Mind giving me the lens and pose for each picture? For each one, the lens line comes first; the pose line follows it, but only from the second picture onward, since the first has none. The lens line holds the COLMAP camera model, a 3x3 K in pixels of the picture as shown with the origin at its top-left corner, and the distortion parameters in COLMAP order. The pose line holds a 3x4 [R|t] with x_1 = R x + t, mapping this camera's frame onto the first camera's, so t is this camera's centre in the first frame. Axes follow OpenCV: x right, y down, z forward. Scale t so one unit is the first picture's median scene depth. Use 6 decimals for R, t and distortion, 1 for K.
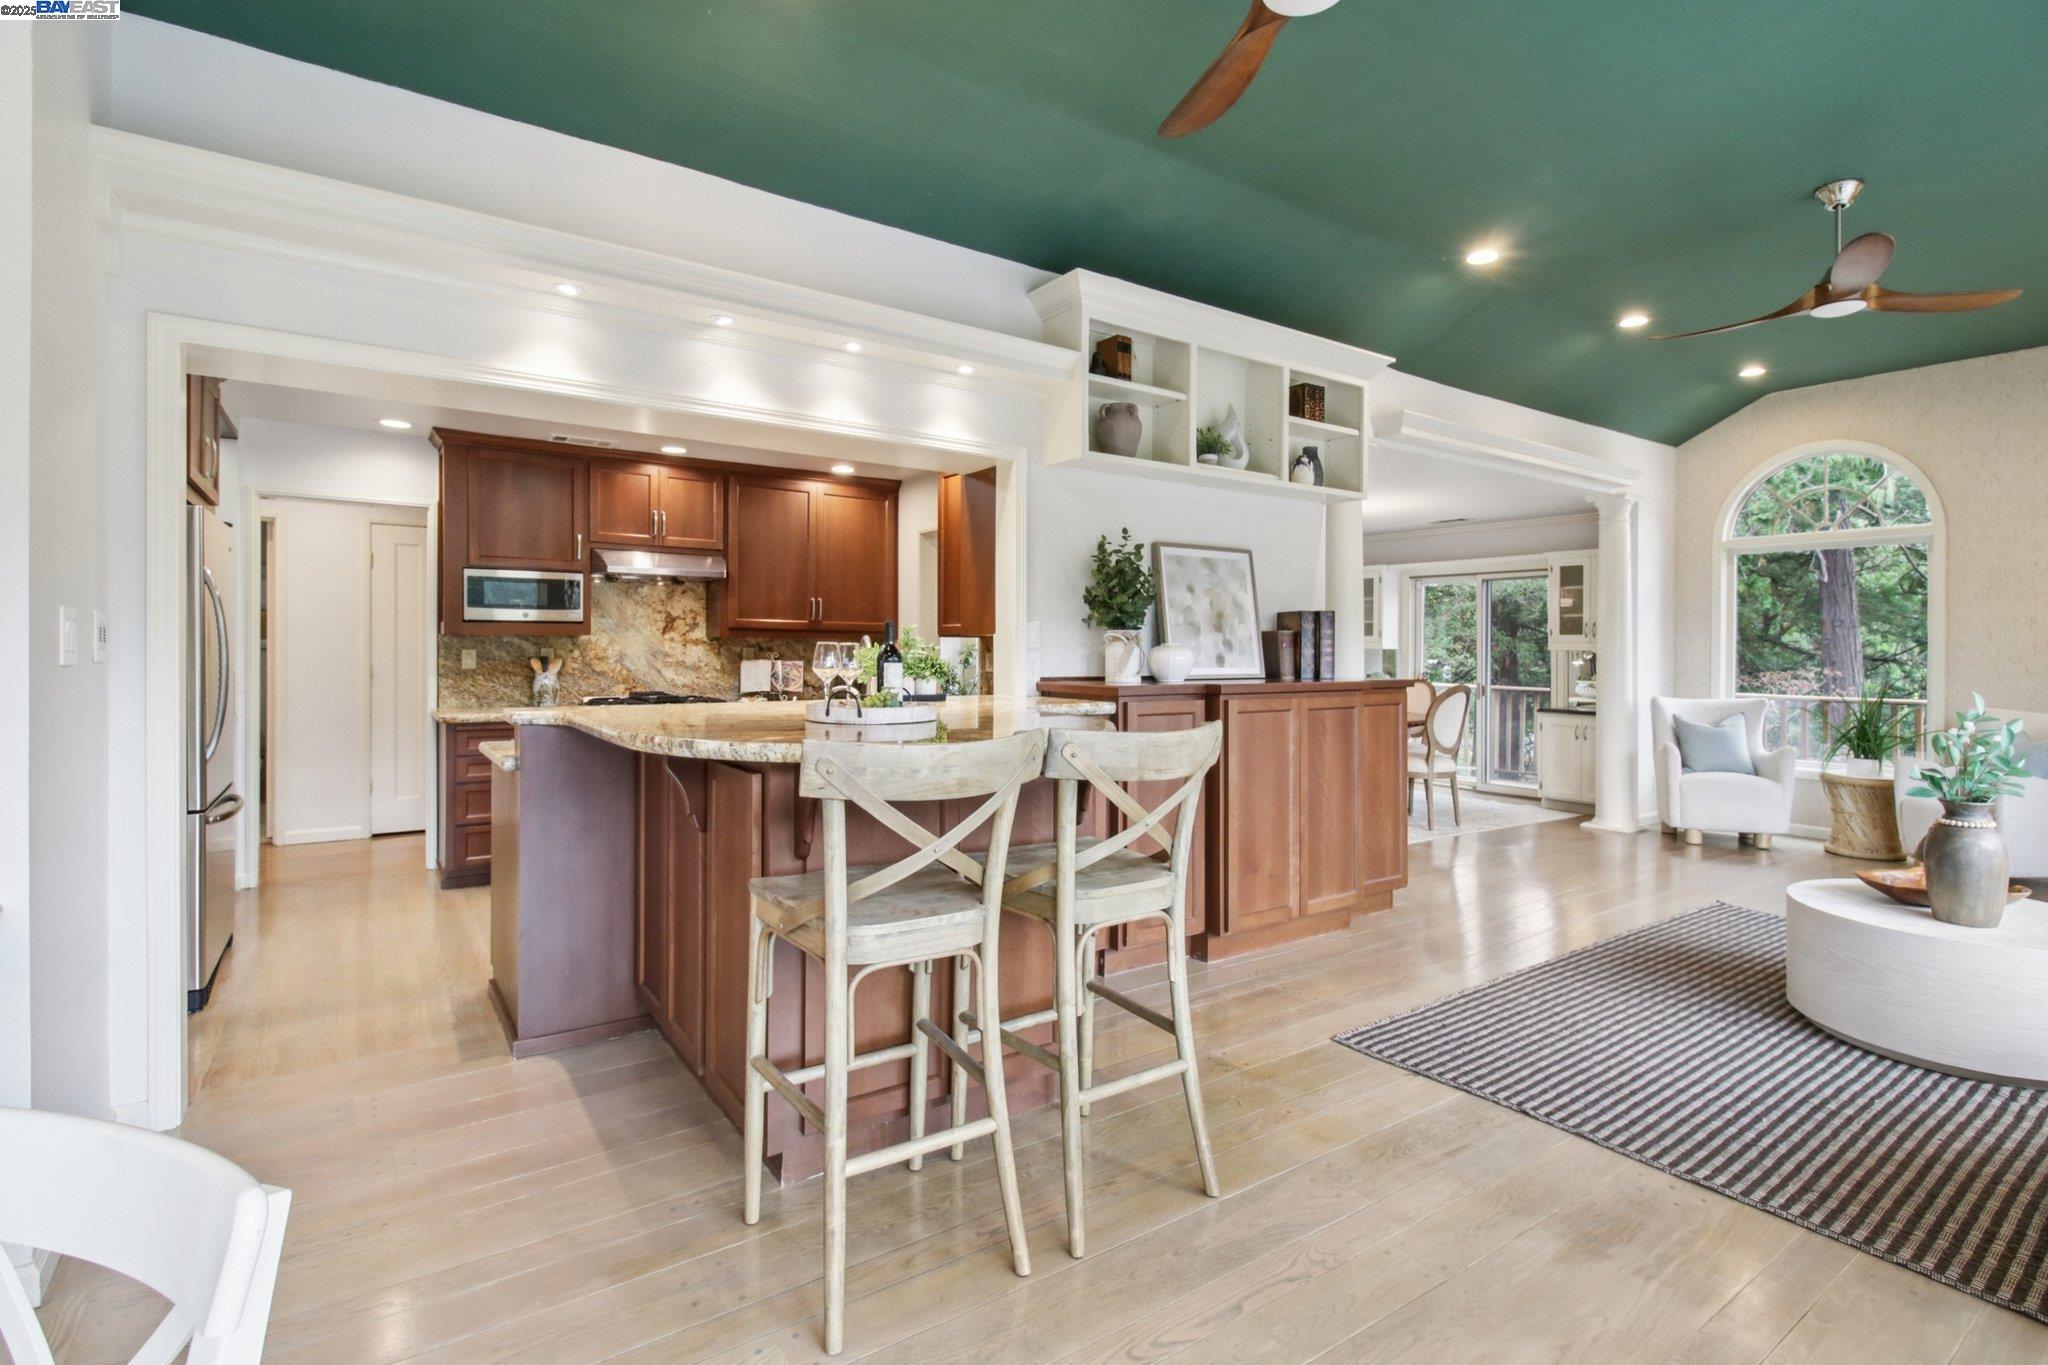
lens RADIAL K [[965.9, 0, 1030.4], [0, 965.9, 654.1], [0, 0, 1]] dist [0.003691, -0.015806]
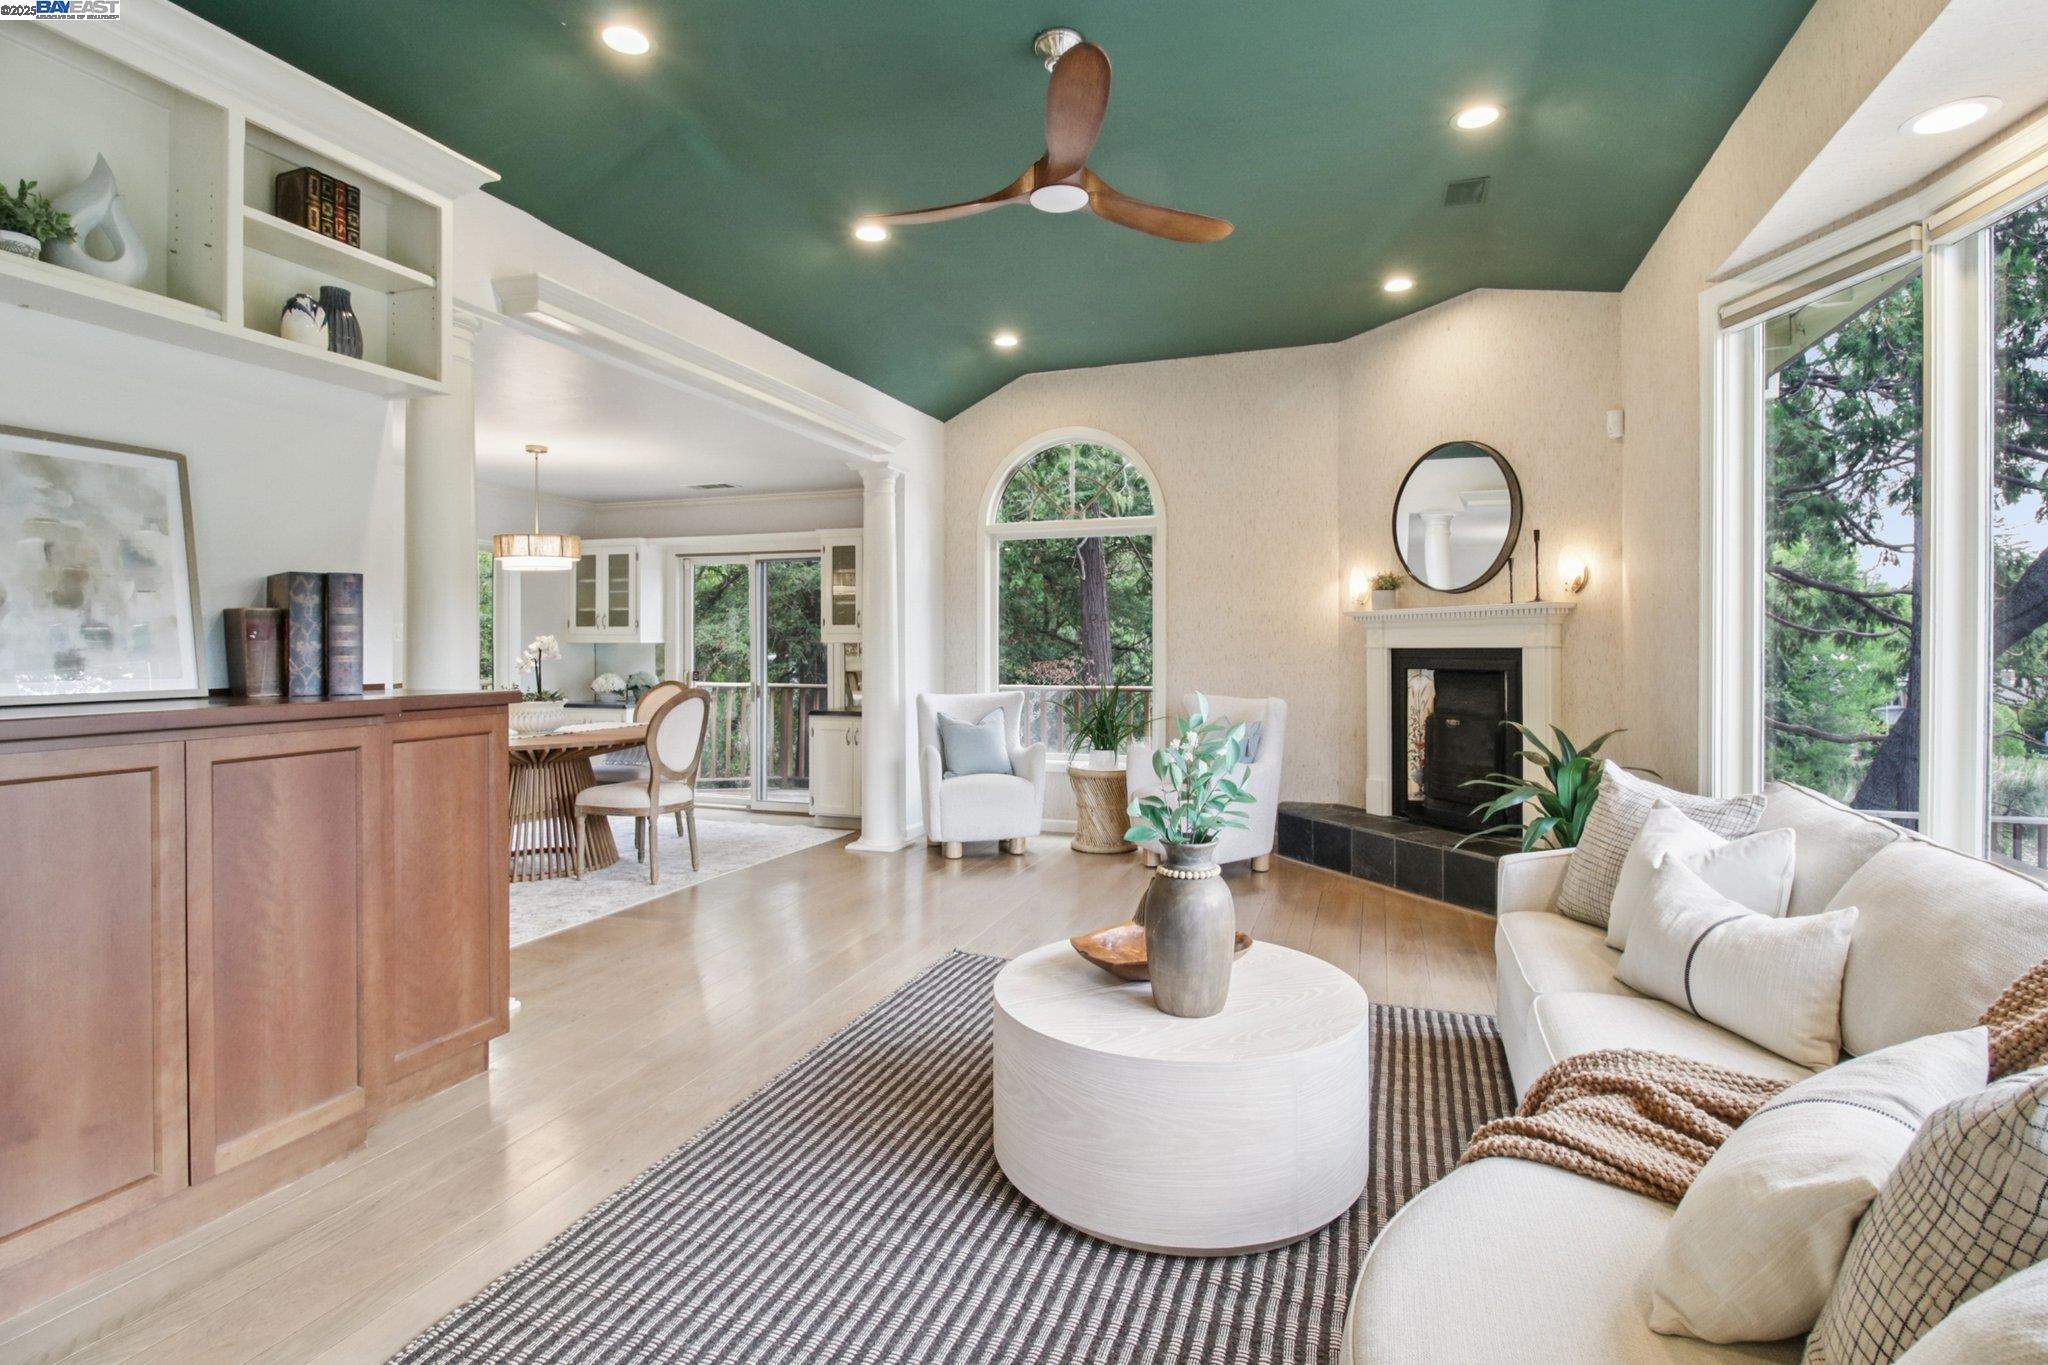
lens RADIAL K [[978.9, 0, 1050.7], [0, 978.9, 633.9], [0, 0, 1]] dist [0.001087, -0.018941]
pose [[0.798850, -0.002062, 0.601526, 0.213065], [0.011203, 0.999872, -0.011451, 0.000902], [-0.601426, 0.015887, 0.798771, 0.218110]]
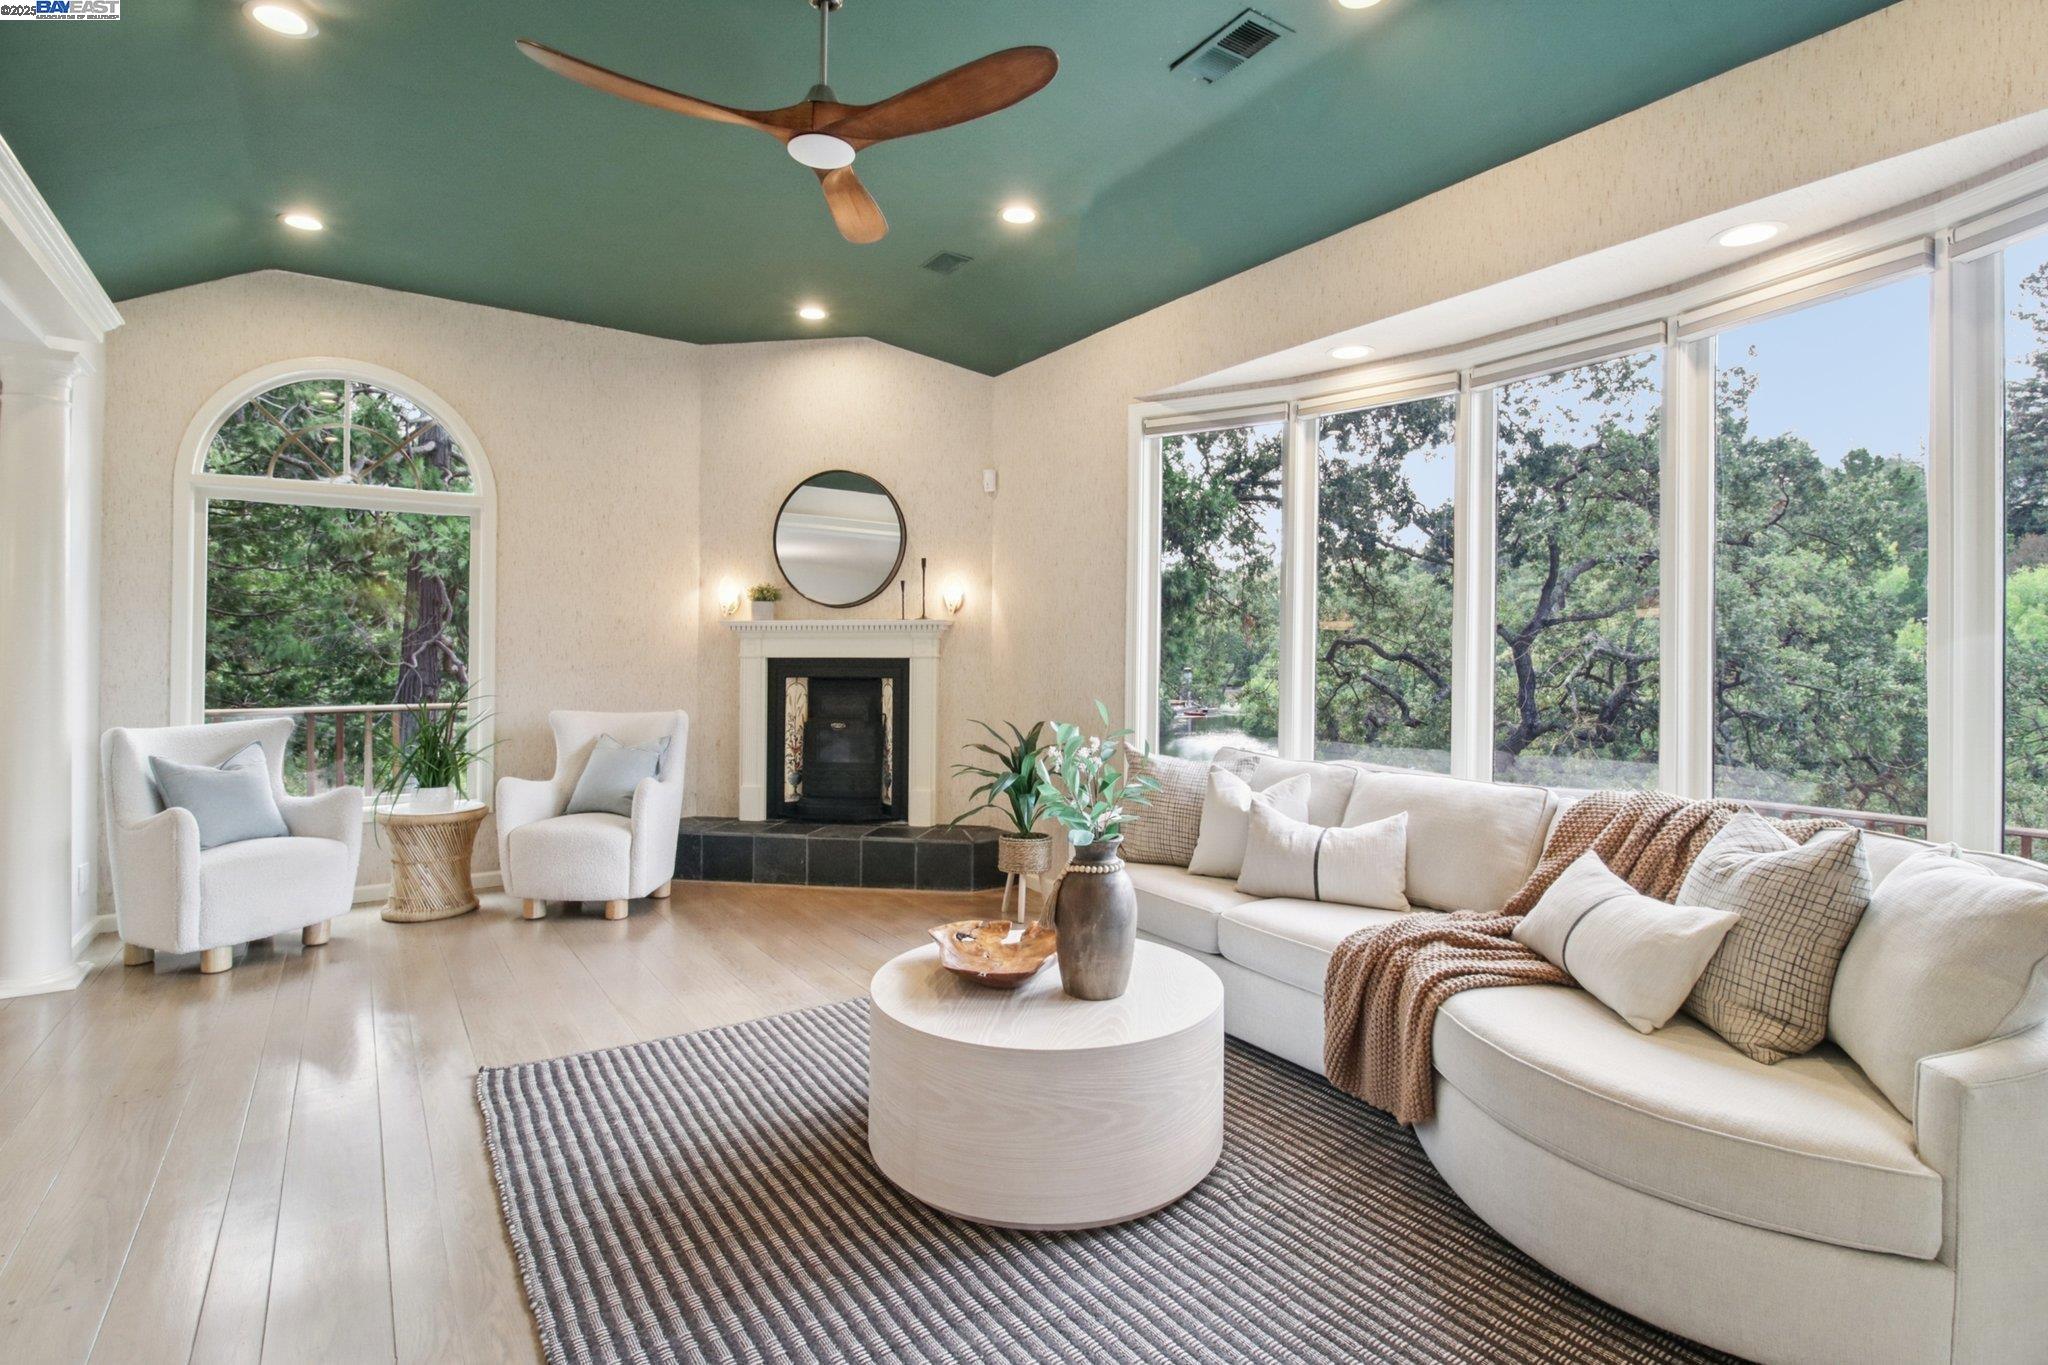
lens RADIAL K [[965.9, 0, 1030.4], [0, 965.9, 654.1], [0, 0, 1]] dist [0.003691, -0.015806]
pose [[-0.013389, -0.008226, 0.999877, 0.086606], [0.000525, 0.999966, 0.008234, -0.003658], [-0.999910, 0.000635, -0.013384, 0.502150]]
